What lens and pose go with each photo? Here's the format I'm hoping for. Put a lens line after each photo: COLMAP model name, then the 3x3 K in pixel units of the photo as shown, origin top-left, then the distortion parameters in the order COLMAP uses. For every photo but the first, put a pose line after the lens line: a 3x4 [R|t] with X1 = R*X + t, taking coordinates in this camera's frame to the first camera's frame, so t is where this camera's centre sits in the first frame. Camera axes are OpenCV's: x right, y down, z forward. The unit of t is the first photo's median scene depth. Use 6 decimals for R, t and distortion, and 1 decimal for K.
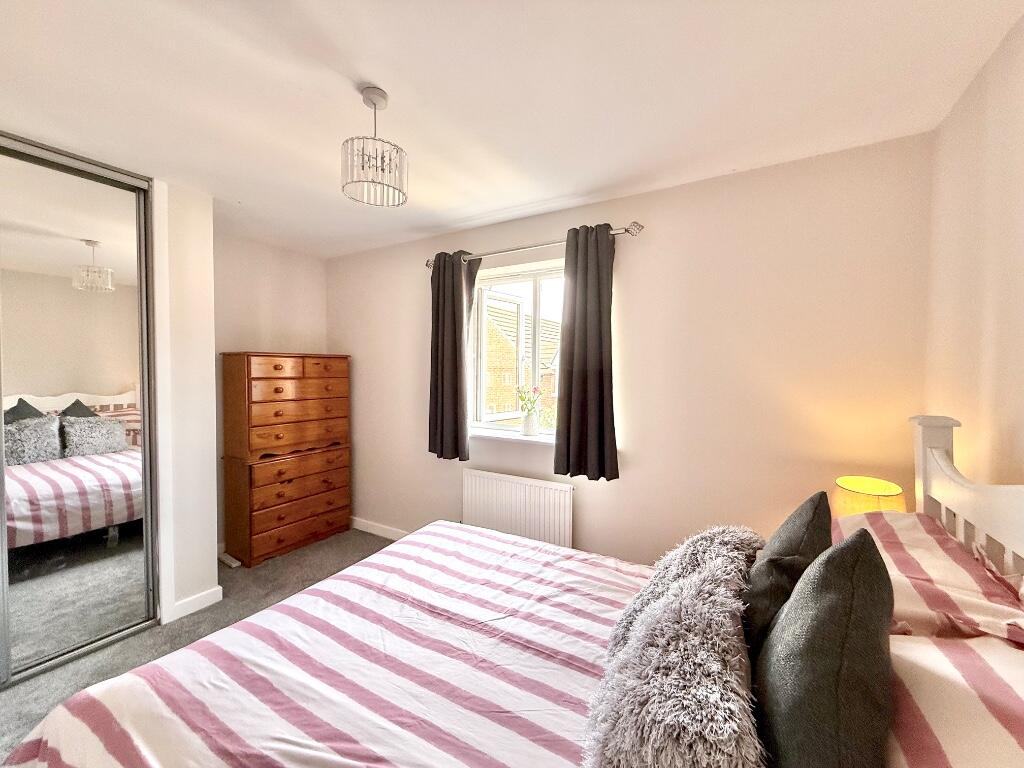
lens RADIAL K [[407.9, 0, 507.7], [0, 407.9, 387.0], [0, 0, 1]] dist [0.000699, 0.000266]
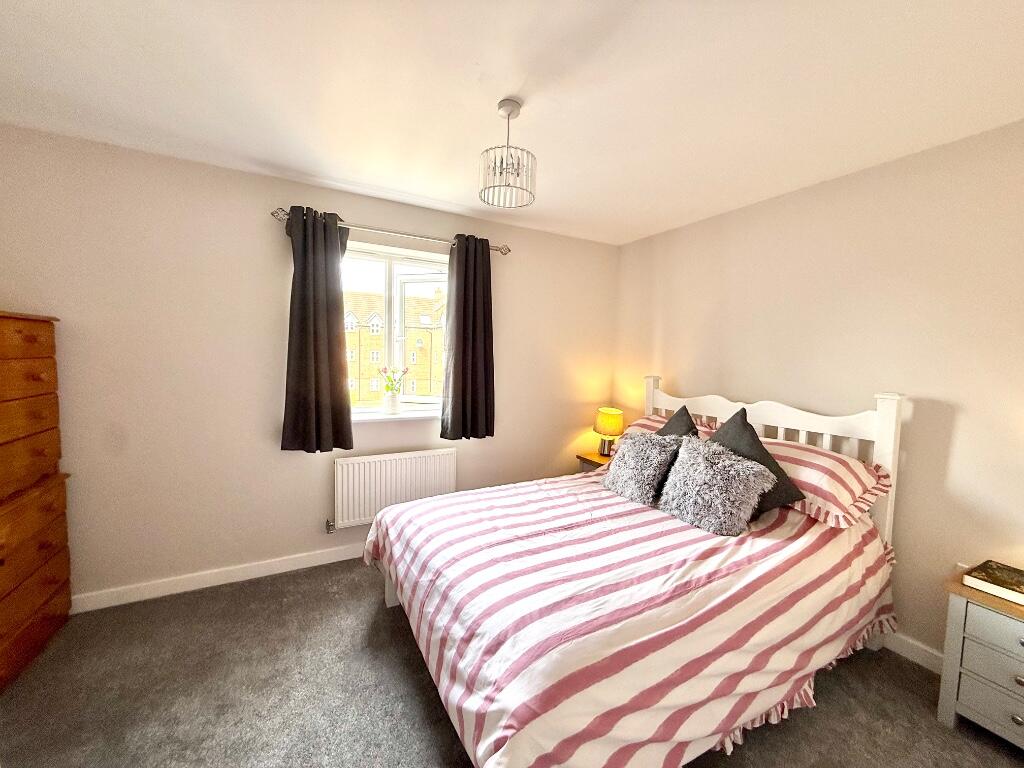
lens RADIAL K [[407.9, 0, 507.7], [0, 407.9, 387.0], [0, 0, 1]] dist [0.000699, 0.000266]
pose [[0.515137, -0.061085, 0.854929, -1.092887], [0.012106, 0.997876, 0.064004, -0.021272], [-0.857023, -0.022621, 0.514782, 0.343764]]
